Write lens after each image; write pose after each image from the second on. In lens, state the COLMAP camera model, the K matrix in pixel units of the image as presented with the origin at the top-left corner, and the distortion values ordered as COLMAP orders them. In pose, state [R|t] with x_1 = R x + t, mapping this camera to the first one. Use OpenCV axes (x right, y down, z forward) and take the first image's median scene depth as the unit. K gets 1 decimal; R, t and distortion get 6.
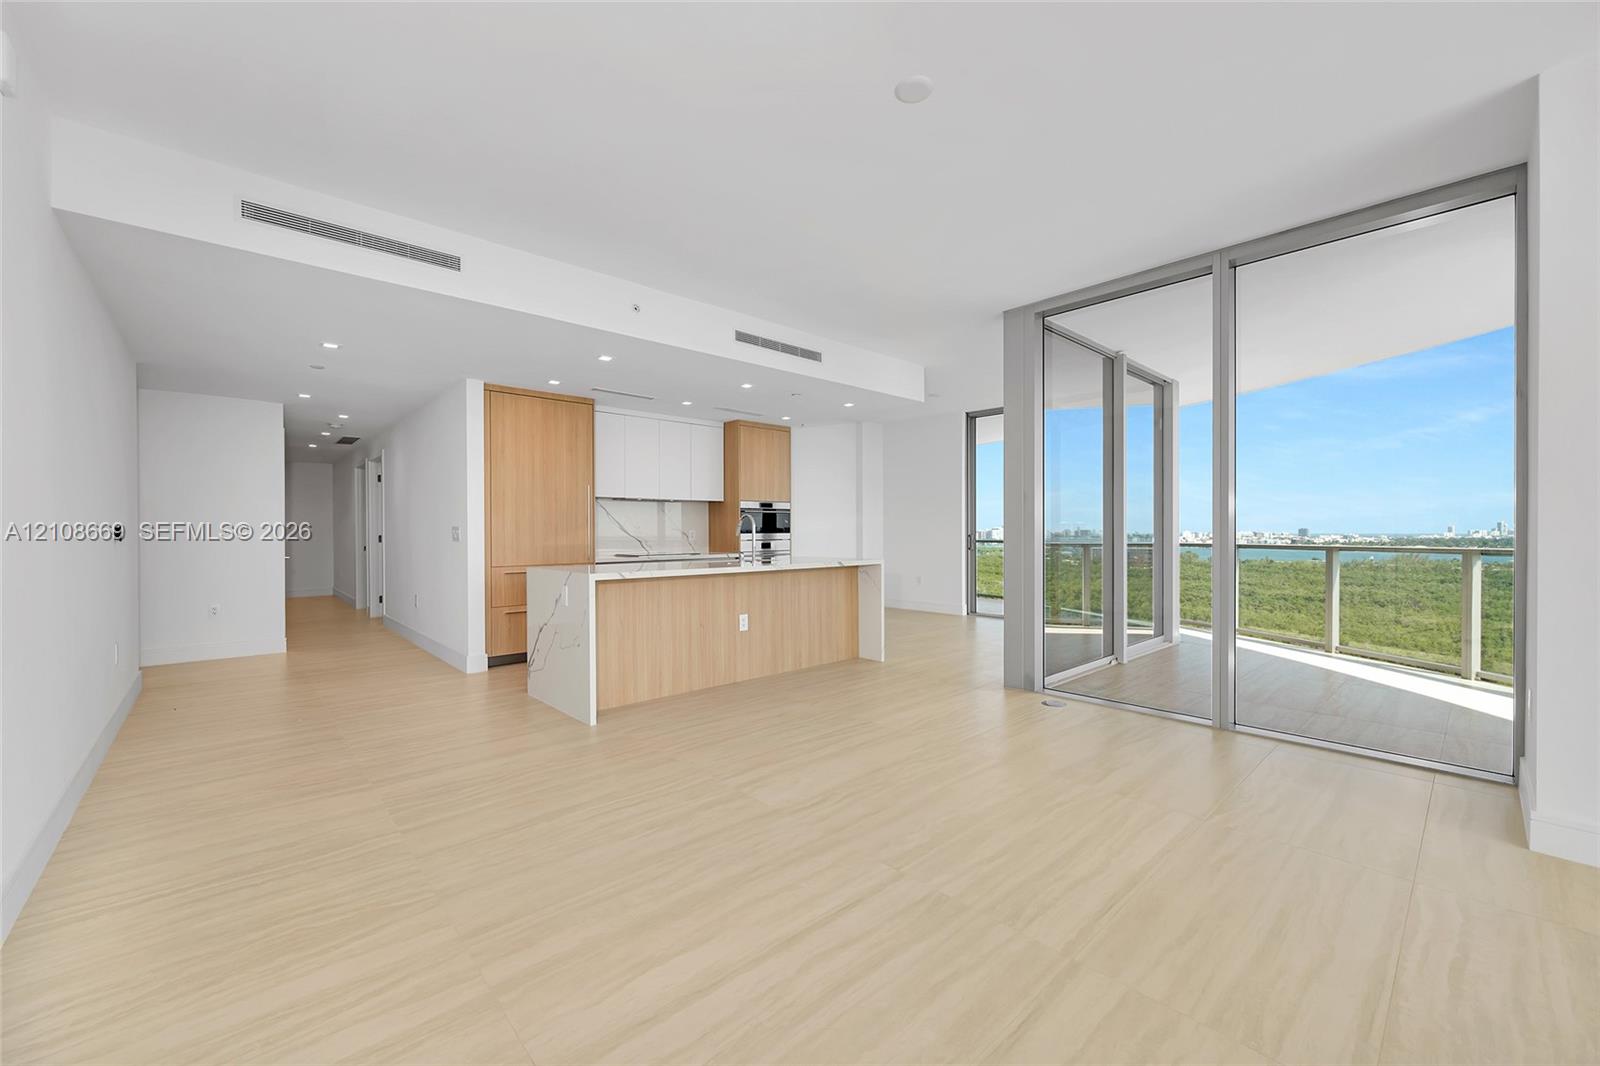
lens RADIAL K [[629.9, 0, 813.2], [0, 629.9, 535.2], [0, 0, 1]] dist [0.000443, 0.000142]
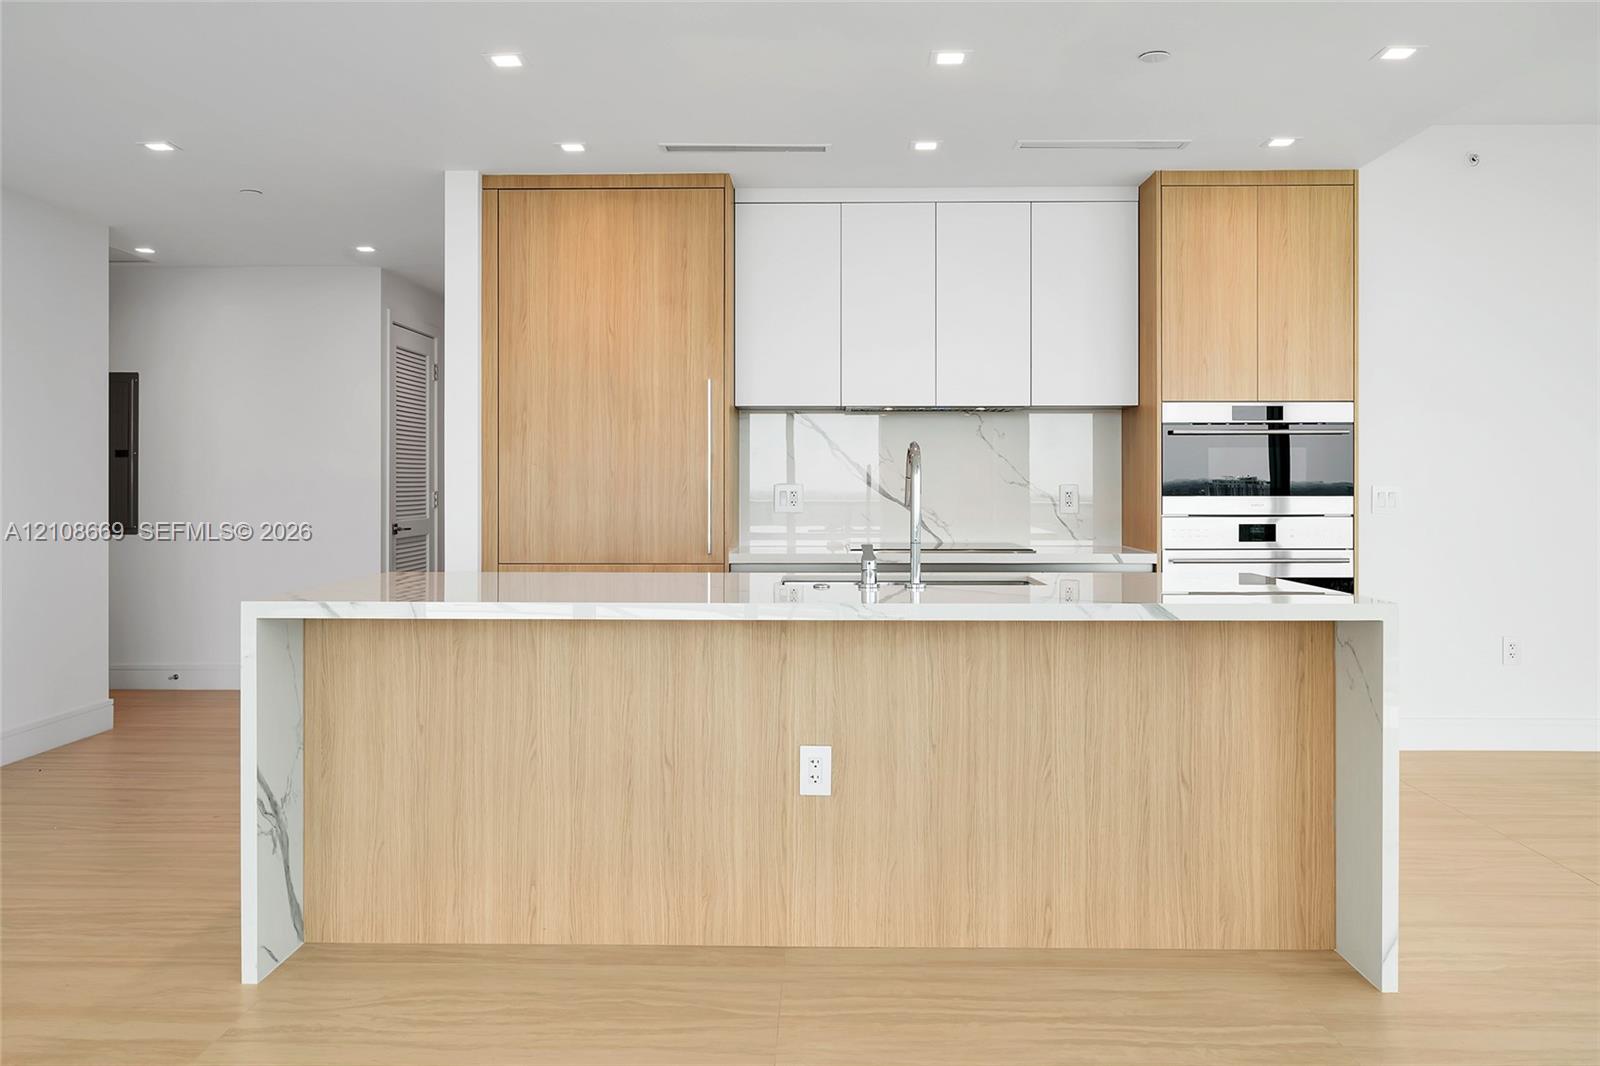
lens RADIAL K [[1301.4, 0, 795.5], [0, 1301.4, 493.2], [0, 0, 1]] dist [0.026814, 0.003219]
pose [[0.715708, 0.009778, -0.698331, 0.243108], [-0.007462, 0.999952, 0.006354, -0.007659], [0.698360, 0.000664, 0.715747, 0.338736]]
